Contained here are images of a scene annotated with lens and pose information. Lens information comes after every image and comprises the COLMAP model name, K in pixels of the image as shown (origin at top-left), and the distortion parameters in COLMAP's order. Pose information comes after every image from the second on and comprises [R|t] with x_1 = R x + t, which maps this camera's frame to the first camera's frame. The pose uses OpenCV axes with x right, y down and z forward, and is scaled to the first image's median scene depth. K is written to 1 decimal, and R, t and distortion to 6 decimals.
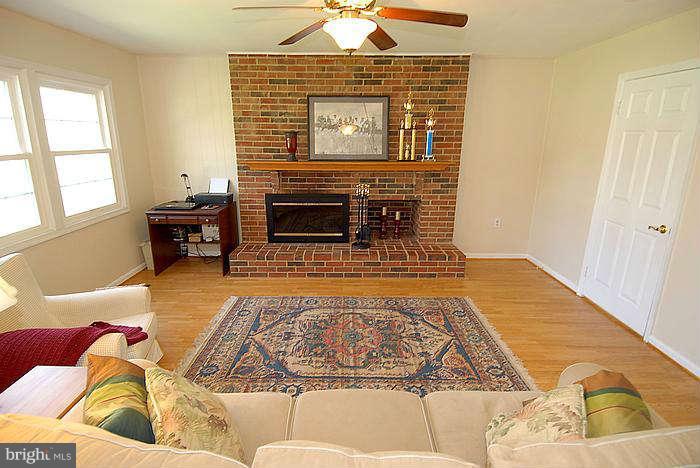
lens RADIAL K [[376.6, 0, 350.7], [0, 376.6, 241.6], [0, 0, 1]] dist [0.070293, -0.077526]
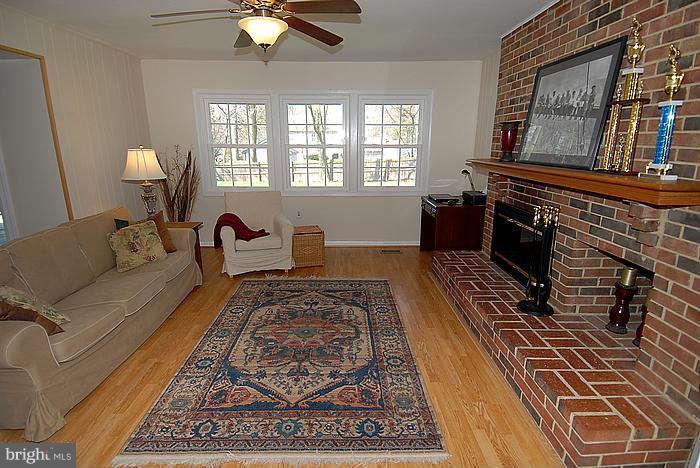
lens RADIAL K [[376.6, 0, 350.7], [0, 376.6, 241.6], [0, 0, 1]] dist [0.070293, -0.077526]
pose [[-0.021946, 0.250371, -0.967901, 0.798225], [-0.261719, 0.932934, 0.247260, -0.215922], [0.964895, 0.258745, 0.045052, 0.896405]]
